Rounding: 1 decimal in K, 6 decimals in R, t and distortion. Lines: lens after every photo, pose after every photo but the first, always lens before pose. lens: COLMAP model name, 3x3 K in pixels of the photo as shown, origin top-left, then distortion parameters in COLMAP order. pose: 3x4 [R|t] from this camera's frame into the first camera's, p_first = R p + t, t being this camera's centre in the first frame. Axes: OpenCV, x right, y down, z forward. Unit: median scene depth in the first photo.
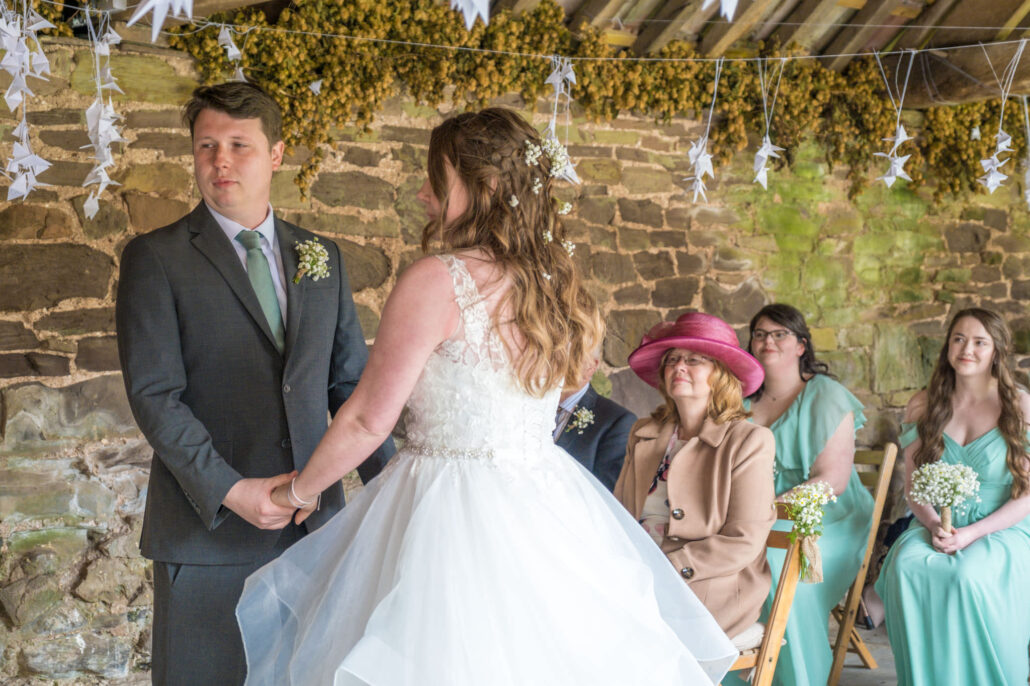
lens RADIAL K [[1571.9, 0, 509.7], [0, 1571.9, 344.5], [0, 0, 1]] dist [0.104229, -0.530562]
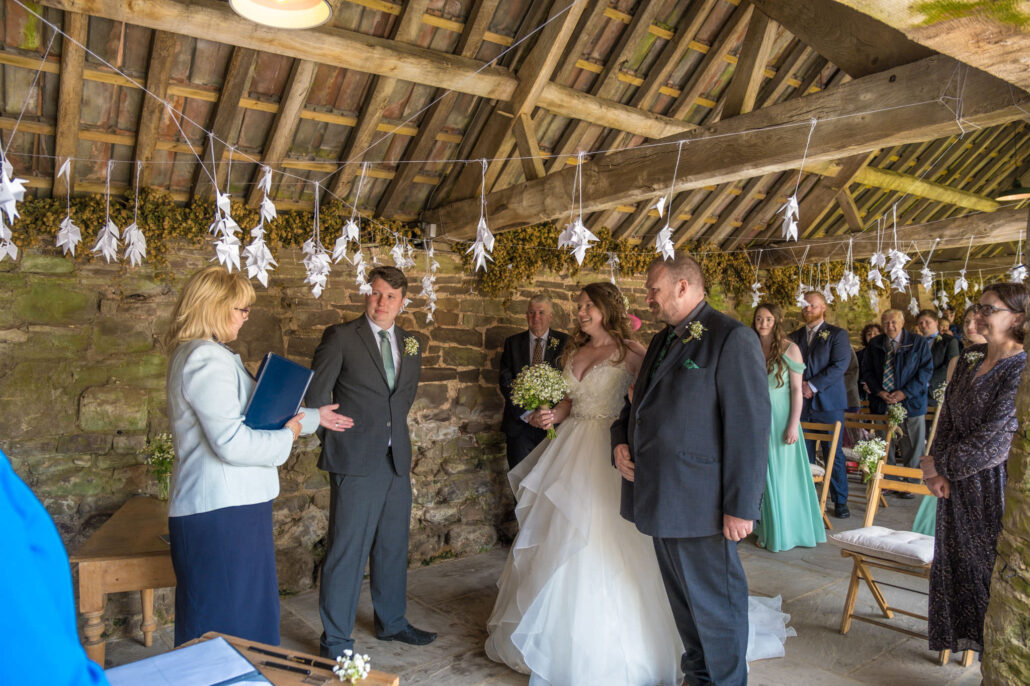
lens RADIAL K [[718.8, 0, 507.9], [0, 718.8, 342.1], [0, 0, 1]] dist [-0.006849, 0.006675]
pose [[0.995228, 0.003950, -0.097497, -0.013727], [-0.007332, 0.999383, -0.034355, -0.006156], [0.097301, 0.034906, 0.994643, -0.084293]]
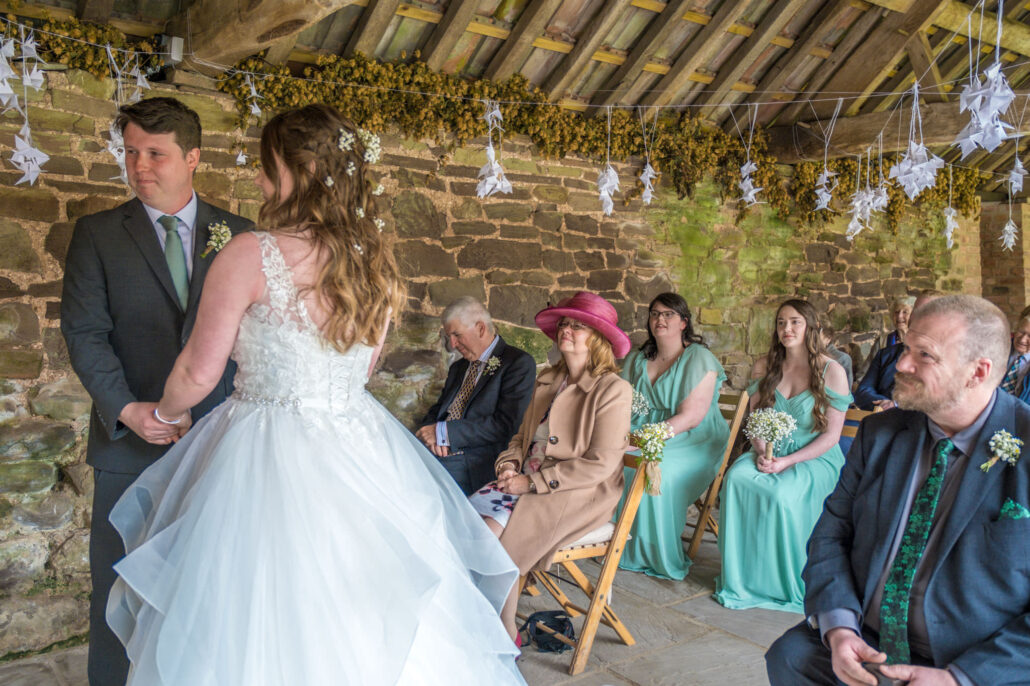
lens RADIAL K [[876.5, 0, 509.3], [0, 876.5, 346.6], [0, 0, 1]] dist [-0.010394, 0.004458]
pose [[0.994450, 0.044870, -0.095163, 0.101357], [-0.041053, 0.998287, 0.041689, -0.001918], [0.096870, -0.037551, 0.994588, 0.186669]]
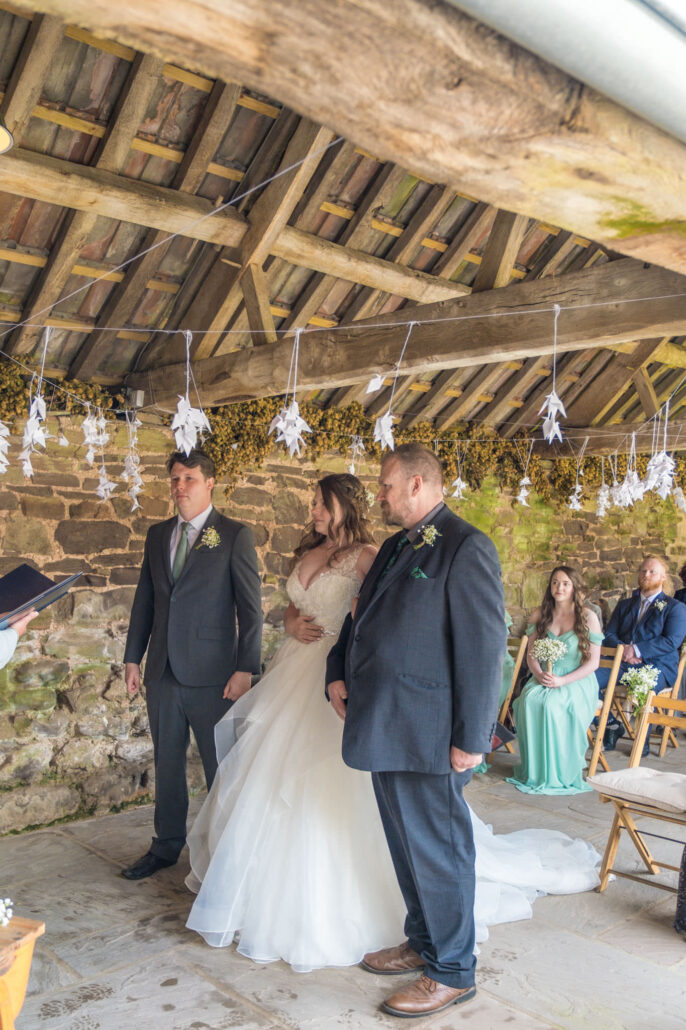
lens RADIAL K [[919.8, 0, 341.3], [0, 919.8, 522.0], [0, 0, 1]] dist [-0.005022, -0.001664]
pose [[0.999335, 0.036413, -0.001934, 0.014268], [-0.036465, 0.998080, -0.050073, -0.011216], [0.000107, 0.050110, 0.998744, -0.127901]]
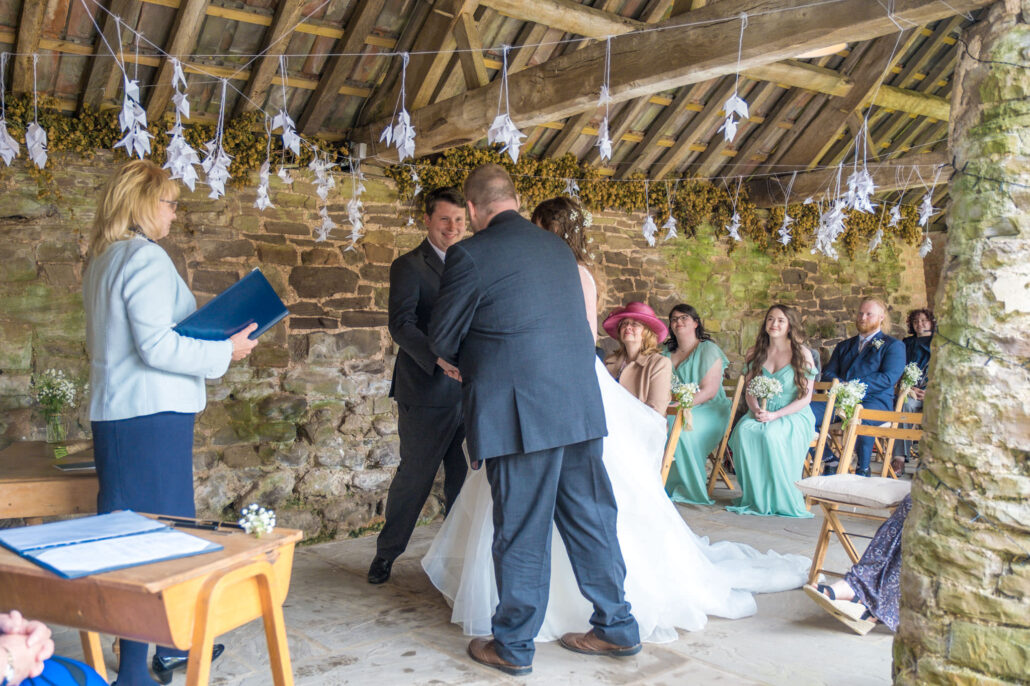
lens RADIAL K [[930.5, 0, 503.8], [0, 930.5, 342.4], [0, 0, 1]] dist [-0.004756, 0.009681]
pose [[0.997502, 0.007484, -0.070240, 0.025690], [-0.008577, 0.999847, -0.015276, 0.041663], [0.070115, 0.015840, 0.997413, -0.181602]]
